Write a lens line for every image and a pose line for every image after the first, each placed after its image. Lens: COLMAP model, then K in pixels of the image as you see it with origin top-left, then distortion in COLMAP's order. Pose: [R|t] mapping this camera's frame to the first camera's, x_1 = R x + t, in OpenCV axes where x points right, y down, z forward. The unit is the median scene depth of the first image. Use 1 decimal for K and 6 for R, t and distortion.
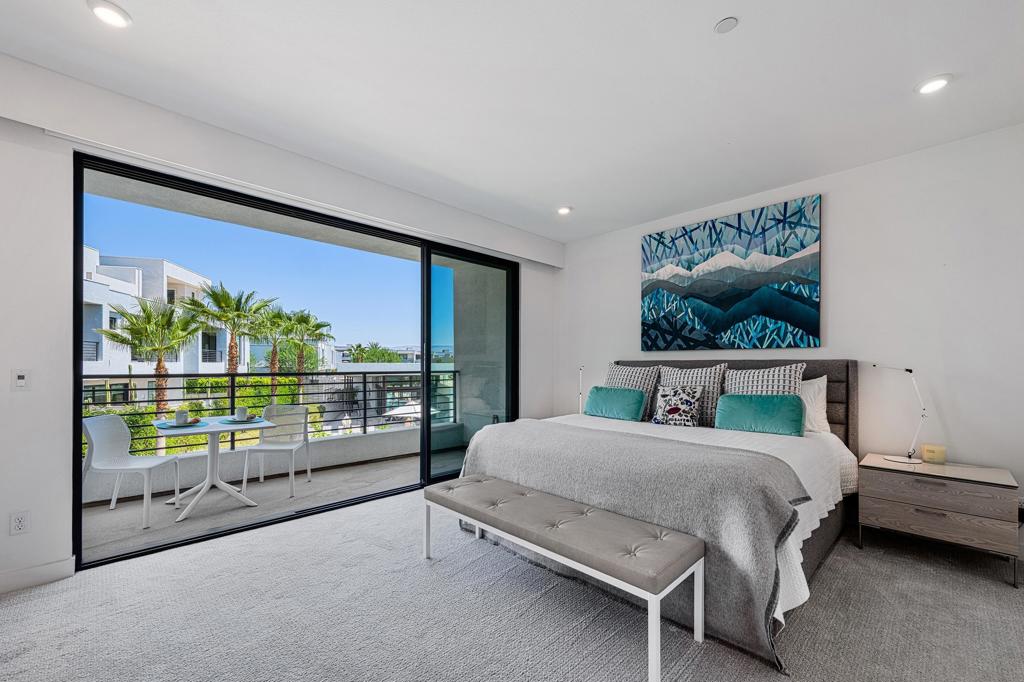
lens RADIAL K [[408.5, 0, 504.8], [0, 408.5, 365.0], [0, 0, 1]] dist [0.000916, 0.000054]
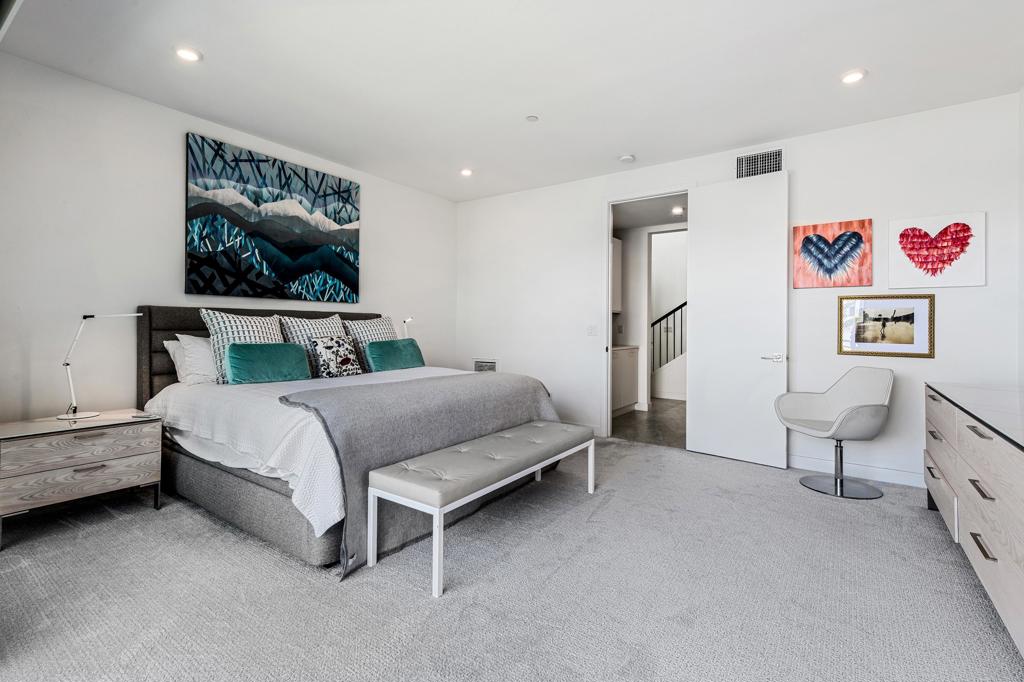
lens RADIAL K [[477.3, 0, 499.8], [0, 477.3, 323.5], [0, 0, 1]] dist [0.000760, -0.000041]
pose [[-0.186807, -0.001838, 0.982395, -0.693713], [-0.013169, 0.999913, -0.000634, 0.013362], [-0.982308, -0.013056, -0.186815, 0.740029]]
